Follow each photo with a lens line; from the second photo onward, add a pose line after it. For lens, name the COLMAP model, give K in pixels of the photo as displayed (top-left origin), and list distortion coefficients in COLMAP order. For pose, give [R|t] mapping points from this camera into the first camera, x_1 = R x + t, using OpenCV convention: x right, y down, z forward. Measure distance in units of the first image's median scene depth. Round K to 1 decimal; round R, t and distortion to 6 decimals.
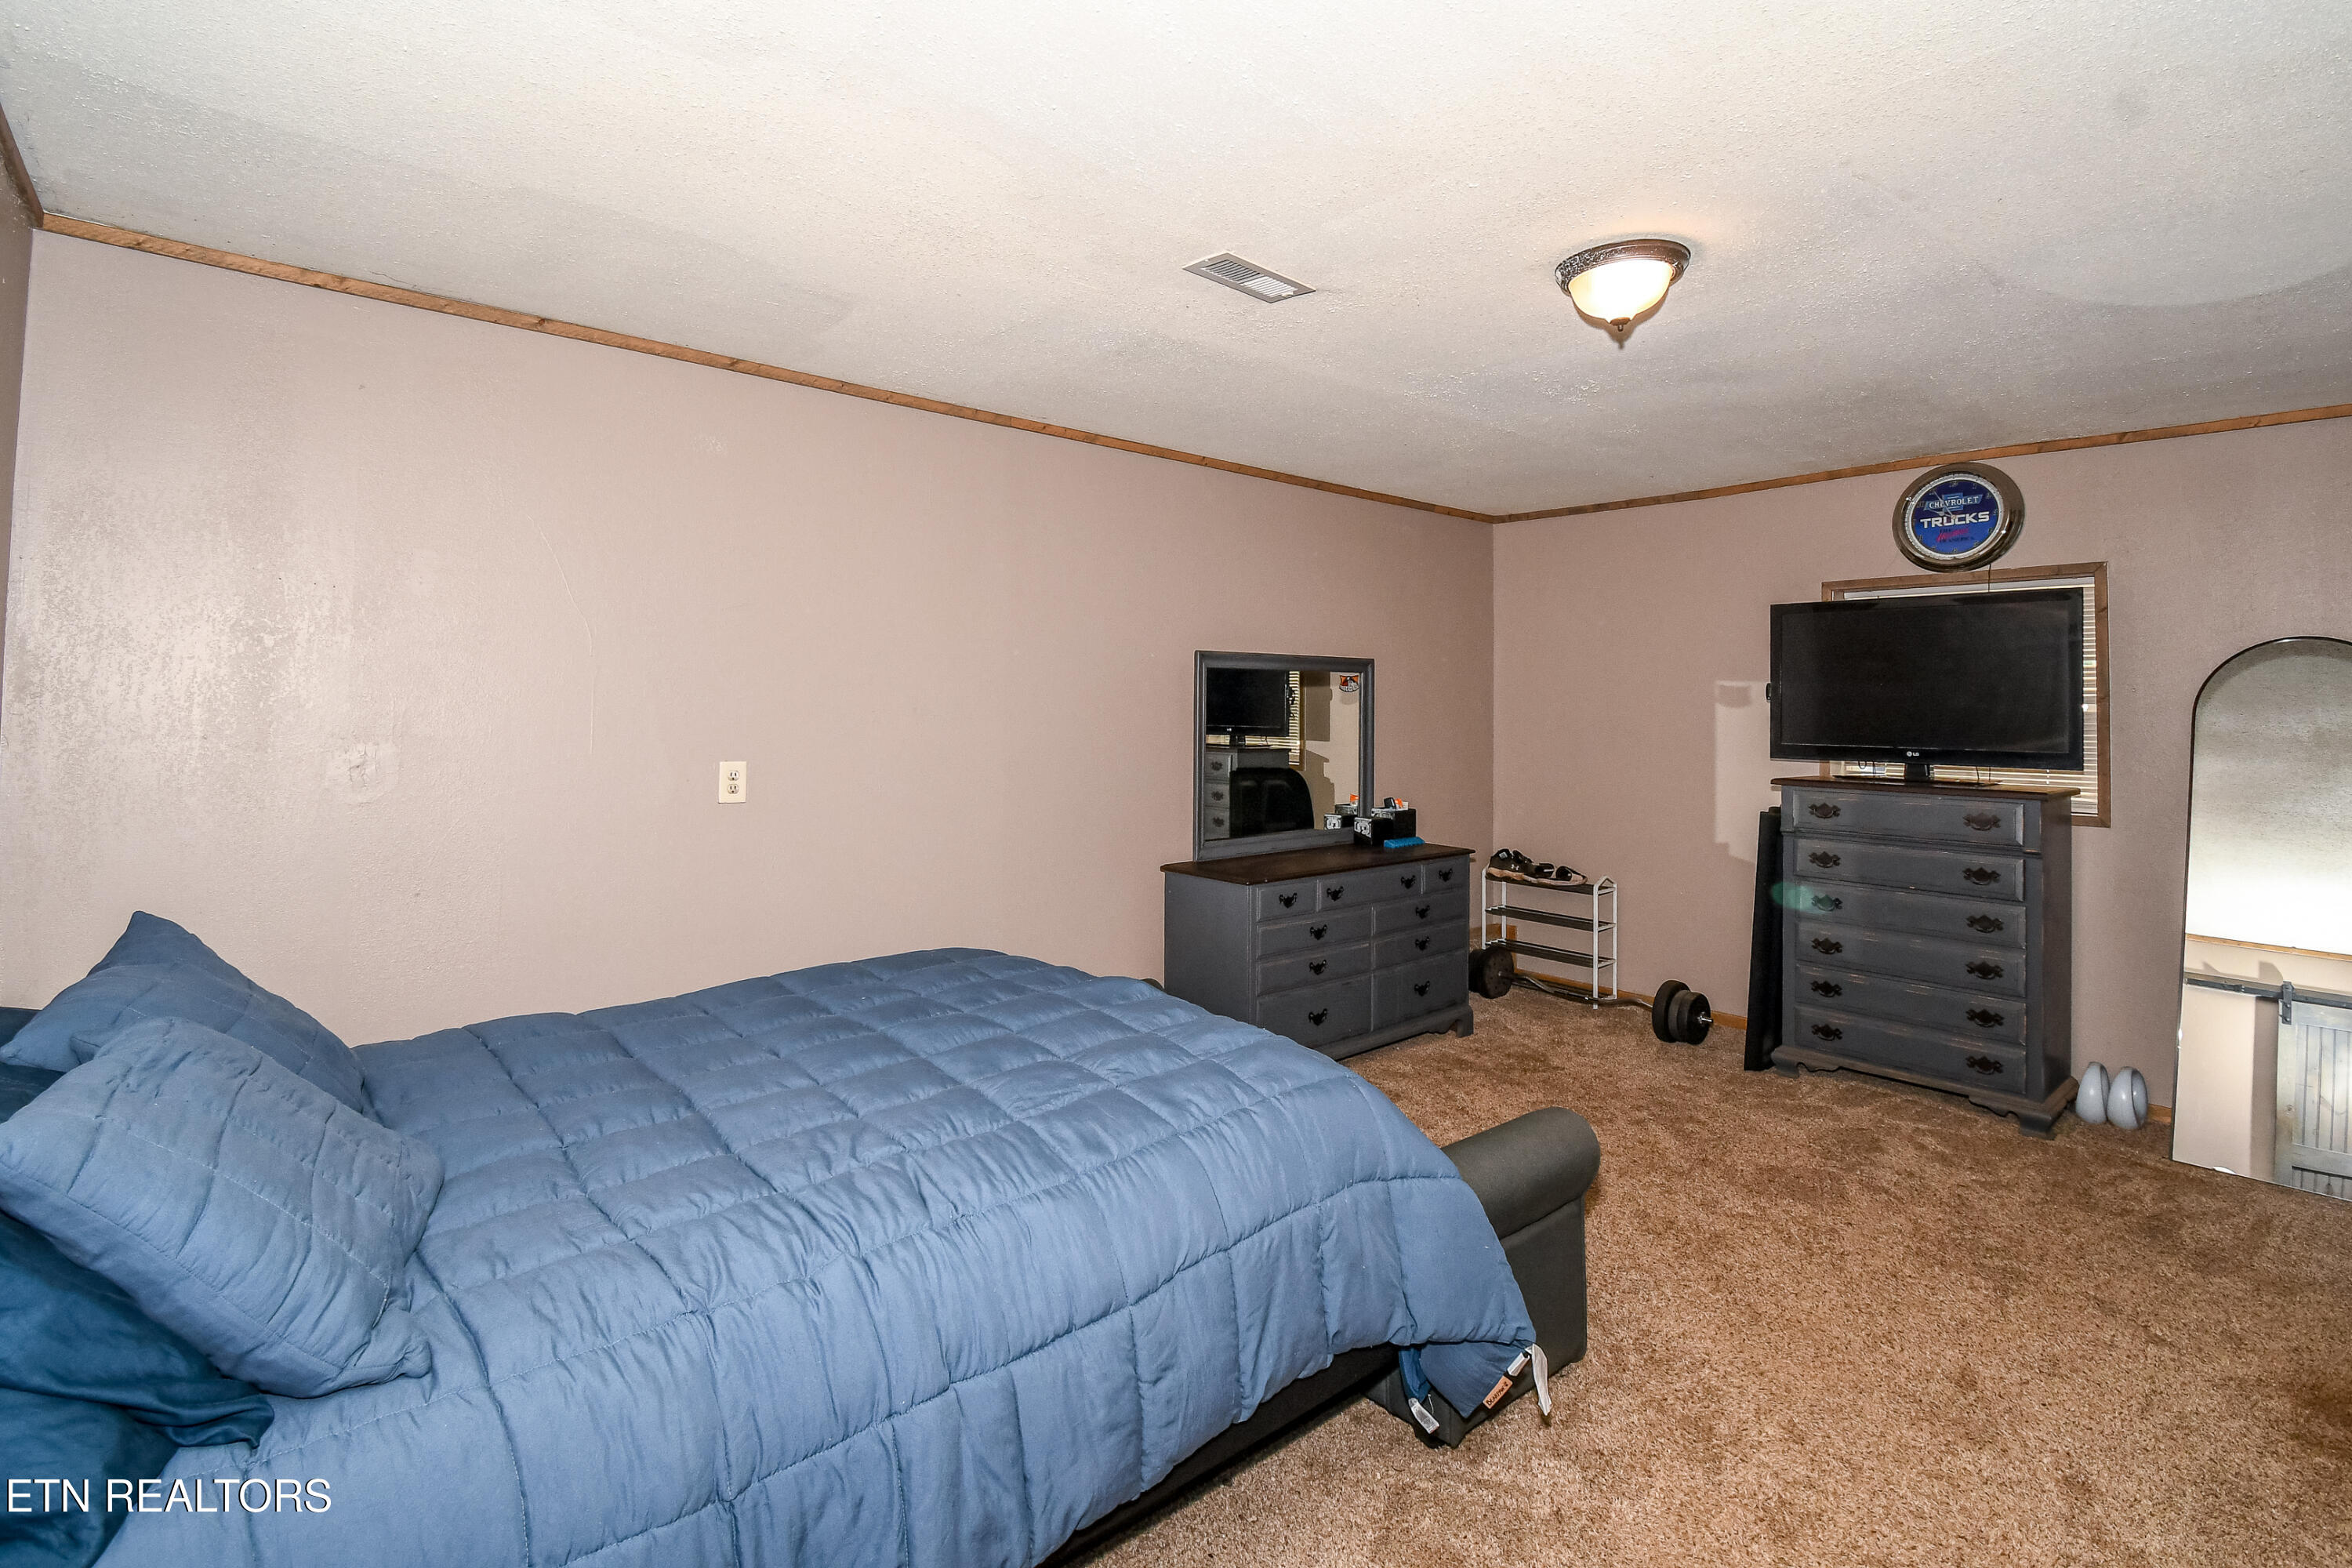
lens RADIAL K [[1088.0, 0, 1177.9], [0, 1088.0, 672.8], [0, 0, 1]] dist [0.022709, -0.038502]
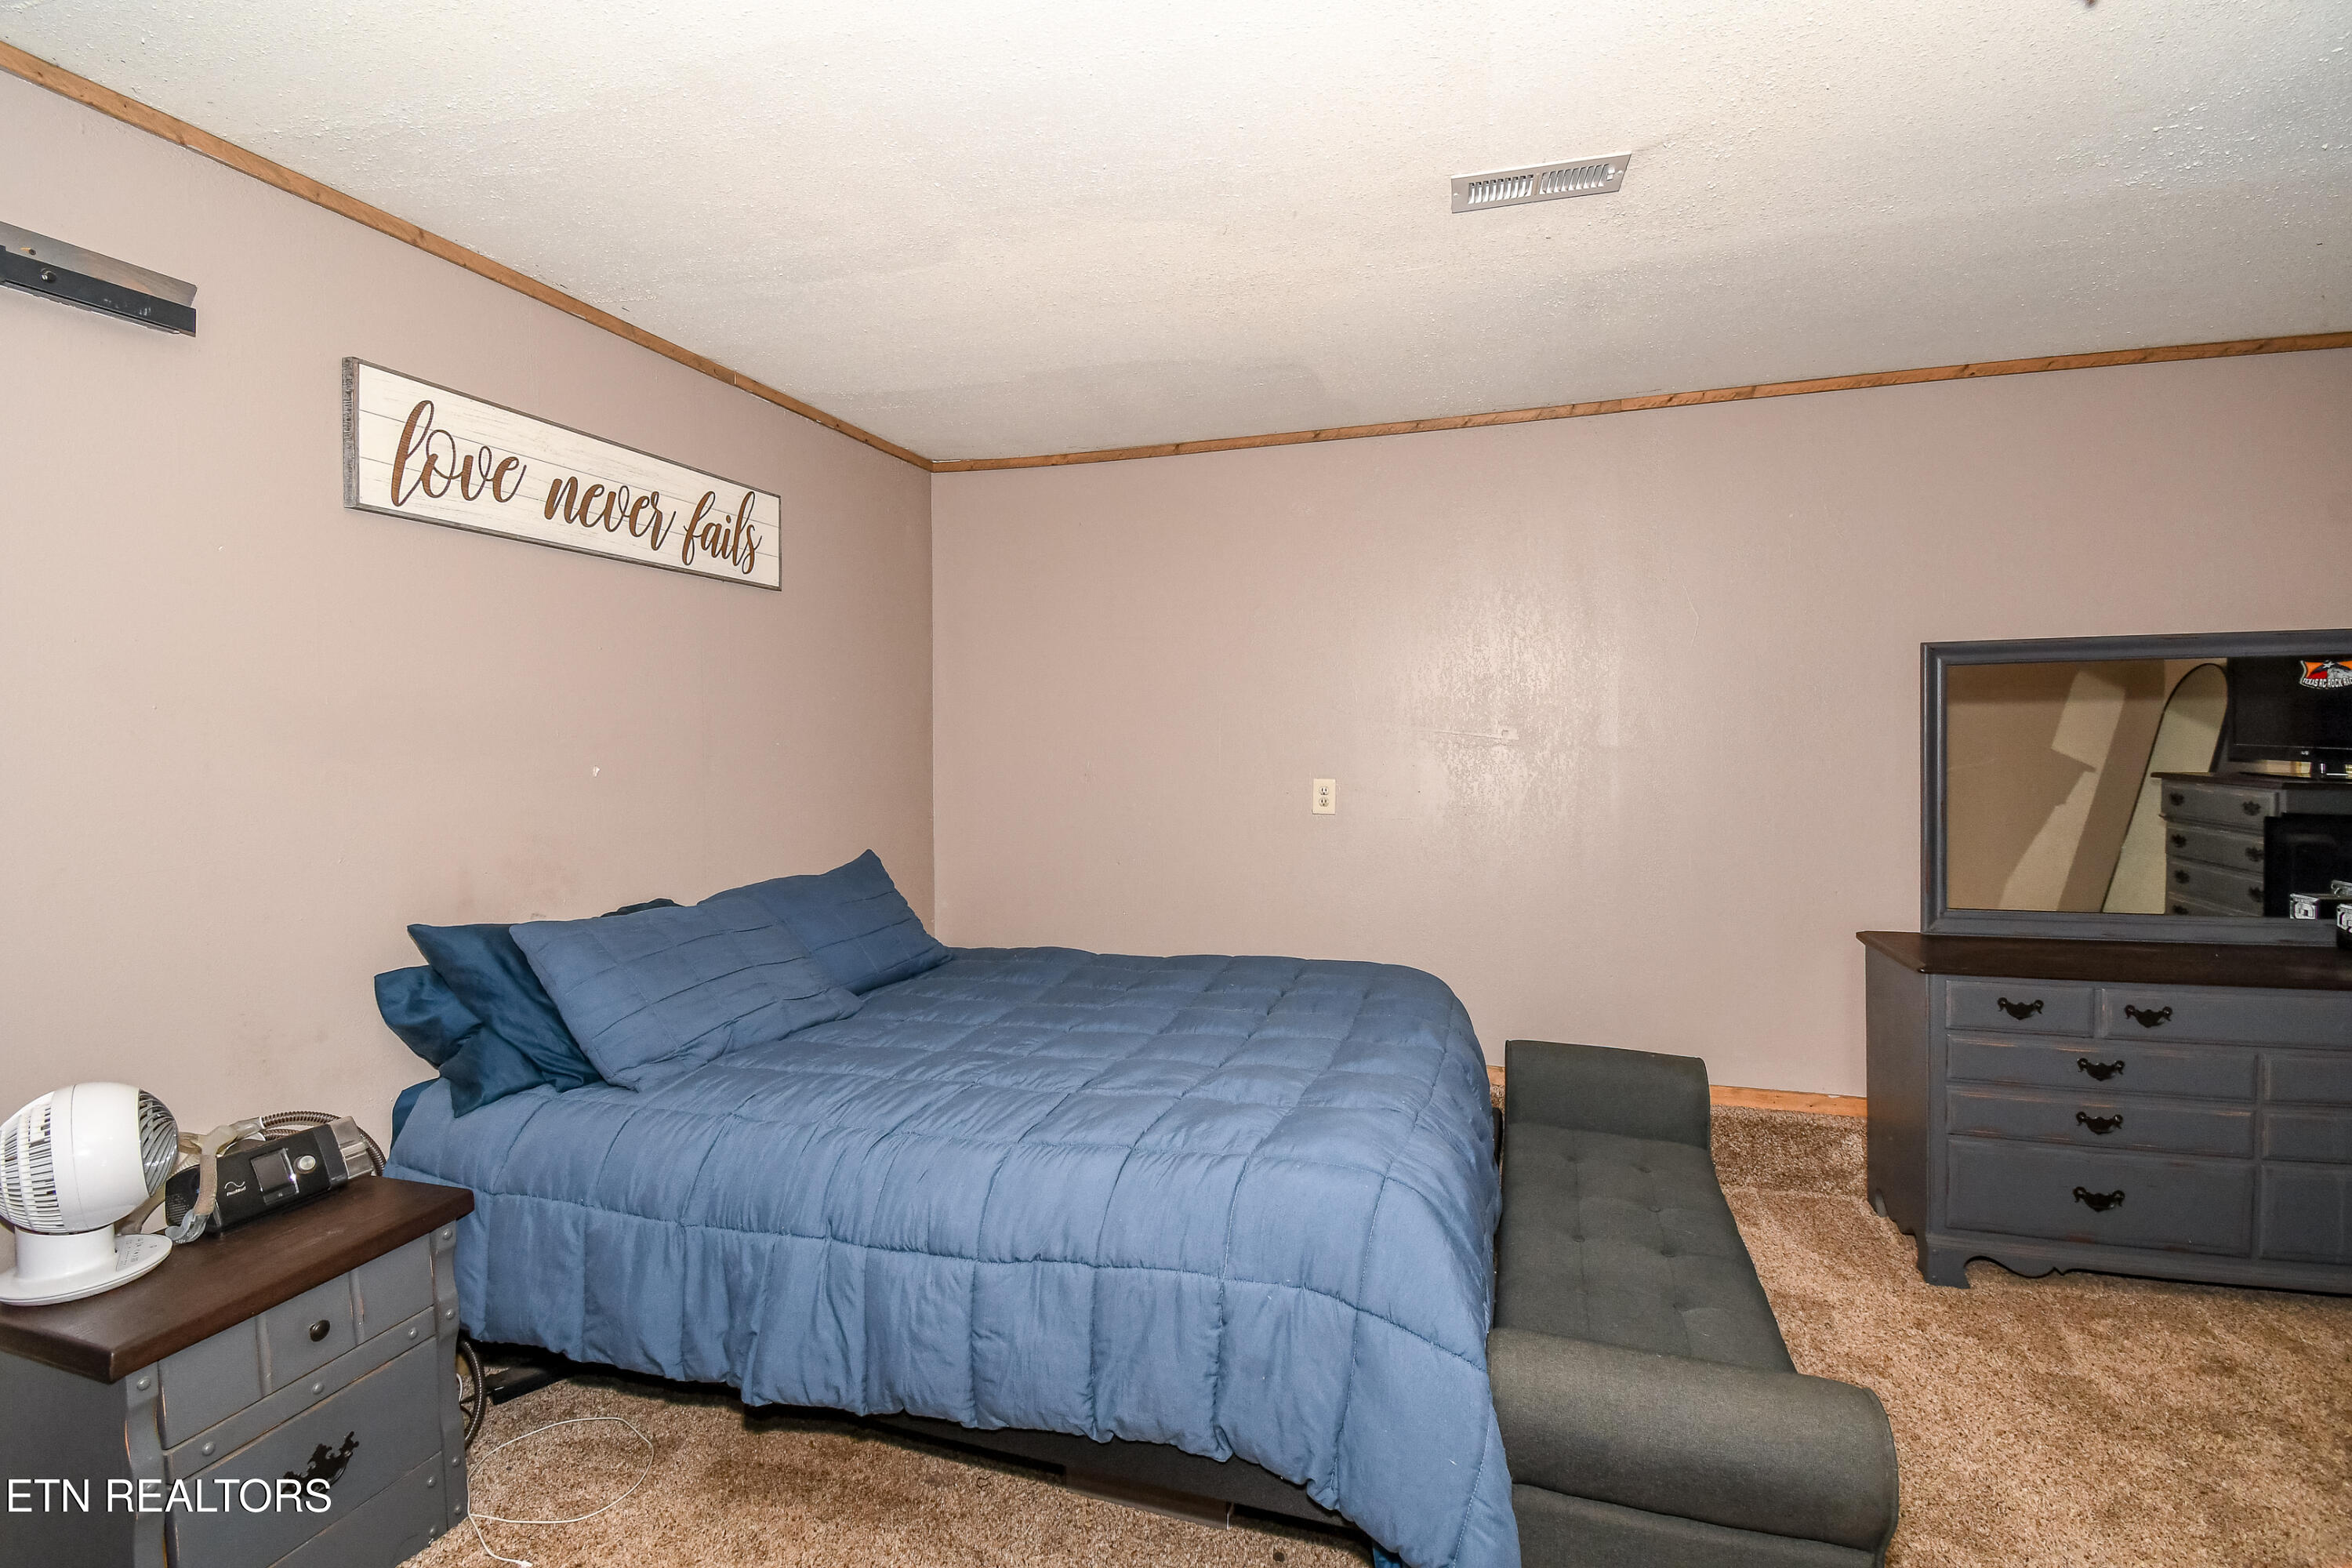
lens RADIAL K [[1033.8, 0, 1176.6], [0, 1033.8, 734.8], [0, 0, 1]] dist [0.019178, -0.019798]
pose [[0.527998, -0.013311, -0.849141, 0.362748], [0.043260, 0.999001, 0.011239, 0.012412], [0.848143, -0.042668, 0.528046, 0.231230]]
